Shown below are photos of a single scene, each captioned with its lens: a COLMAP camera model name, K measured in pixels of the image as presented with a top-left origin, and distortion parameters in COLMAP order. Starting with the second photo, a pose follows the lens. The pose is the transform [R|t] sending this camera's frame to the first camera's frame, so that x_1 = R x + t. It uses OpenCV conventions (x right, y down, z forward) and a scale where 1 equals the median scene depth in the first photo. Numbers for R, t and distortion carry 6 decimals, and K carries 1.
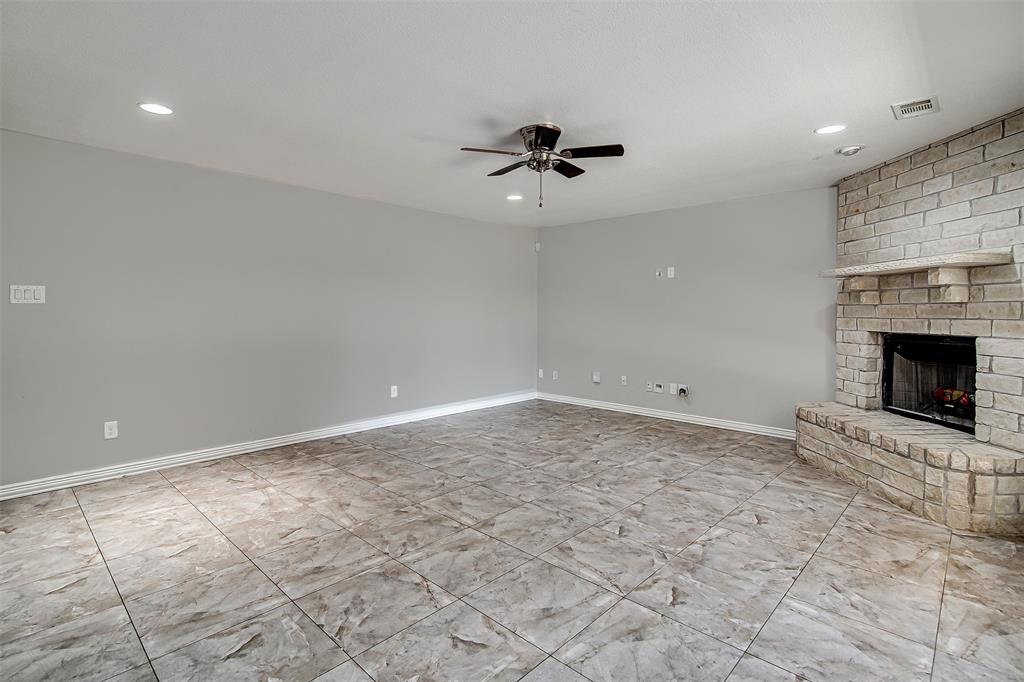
lens RADIAL K [[495.5, 0, 511.0], [0, 495.5, 314.6], [0, 0, 1]] dist [-0.010289, 0.004645]
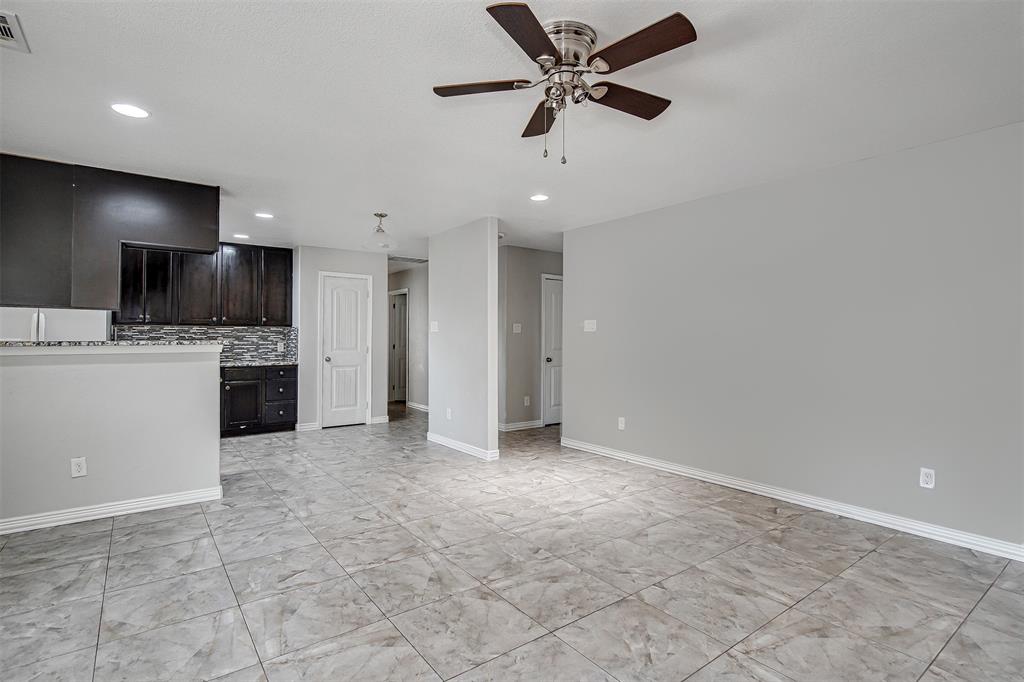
lens RADIAL K [[506.6, 0, 514.9], [0, 506.6, 335.3], [0, 0, 1]] dist [-0.004831, 0.000061]
pose [[-0.166802, -0.003805, -0.985983, 0.690953], [-0.007848, 0.999966, -0.002531, -0.004234], [0.985959, 0.007315, -0.166826, 1.059995]]
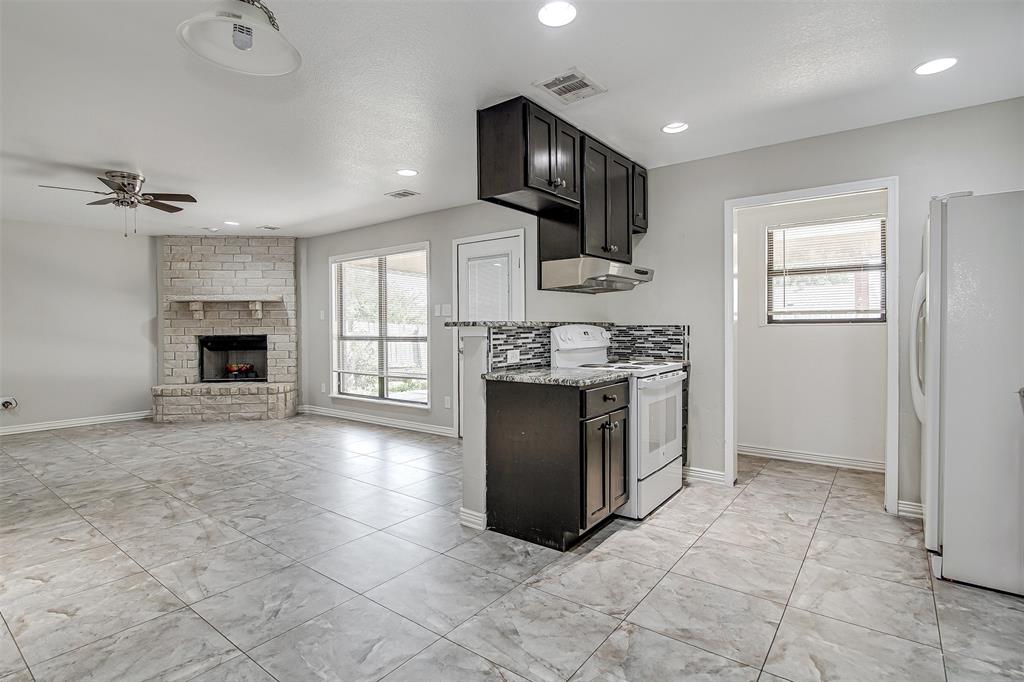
lens RADIAL K [[502.3, 0, 506.3], [0, 502.3, 334.5], [0, 0, 1]] dist [-0.016896, 0.000144]
pose [[-0.104205, -0.015076, 0.994442, -1.302006], [0.013037, 0.999778, 0.016523, 0.021631], [-0.994470, 0.014686, -0.103985, 0.183918]]
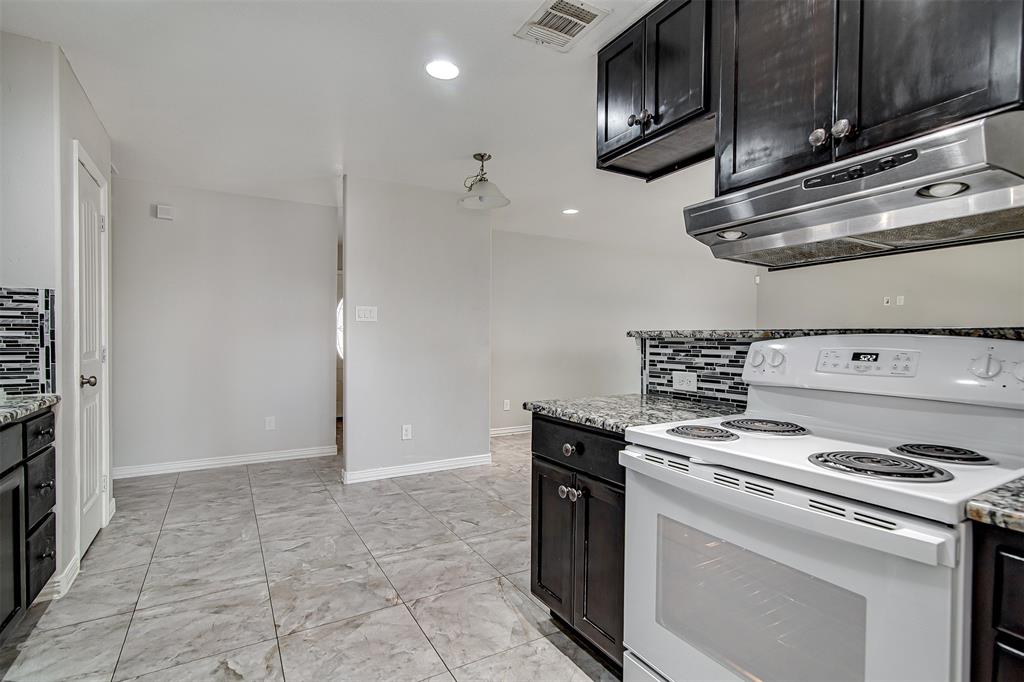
lens RADIAL K [[495.5, 0, 521.9], [0, 495.5, 347.7], [0, 0, 1]] dist [-0.010289, 0.004645]
pose [[0.964234, 0.011080, -0.264820, -0.388036], [-0.007805, 0.999880, 0.013418, 0.028209], [0.264937, -0.010871, 0.964205, -0.614698]]
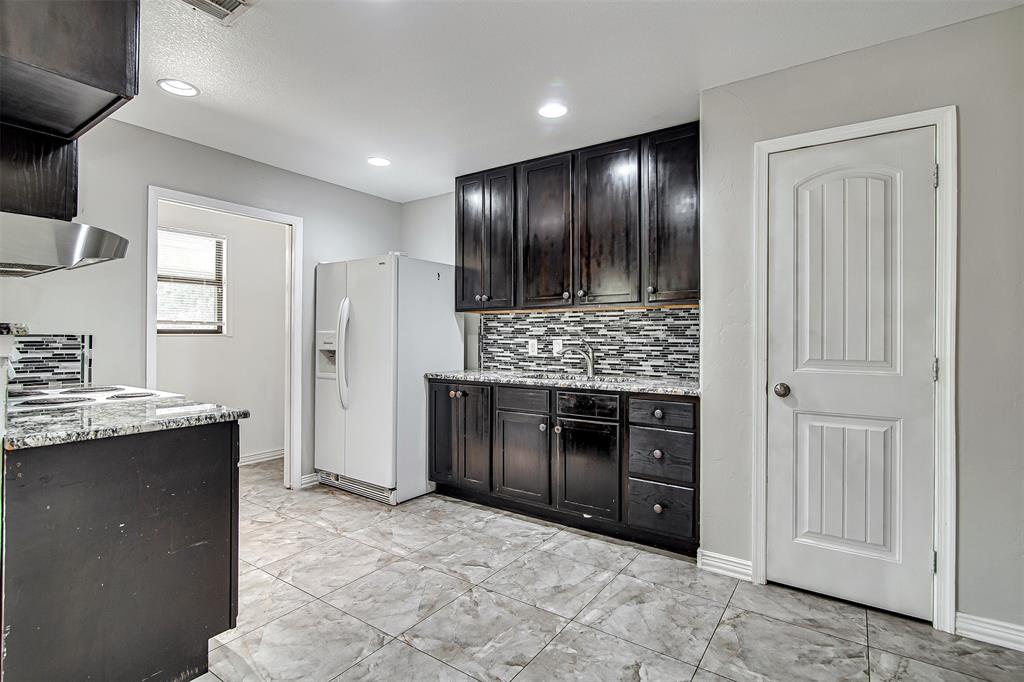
lens RADIAL K [[495.5, 0, 512.5], [0, 495.5, 331.9], [0, 0, 1]] dist [-0.010289, 0.004645]
pose [[-0.988667, -0.006973, -0.149963, -0.762163], [-0.006763, 0.999975, -0.001913, 0.016540], [0.149973, -0.000877, -0.988690, 0.589295]]
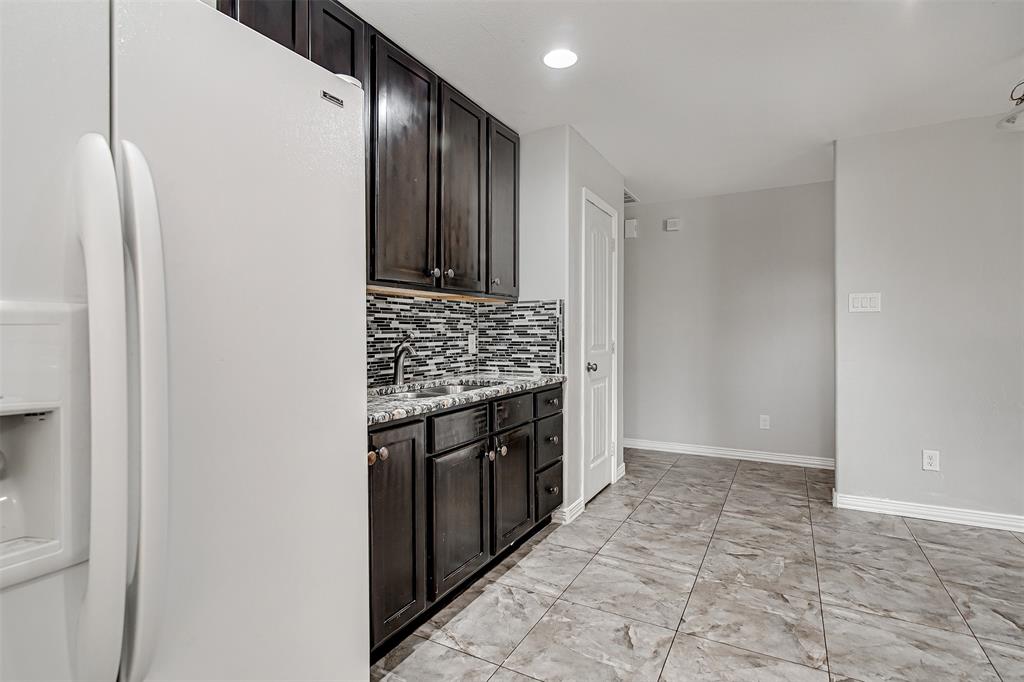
lens RADIAL K [[505.8, 0, 505.0], [0, 505.8, 333.4], [0, 0, 1]] dist [-0.003086, -0.001146]
pose [[0.245420, 0.000391, -0.969417, -0.284411], [-0.002243, 0.999997, -0.000165, 0.027419], [0.969414, 0.002215, 0.245420, -0.478571]]
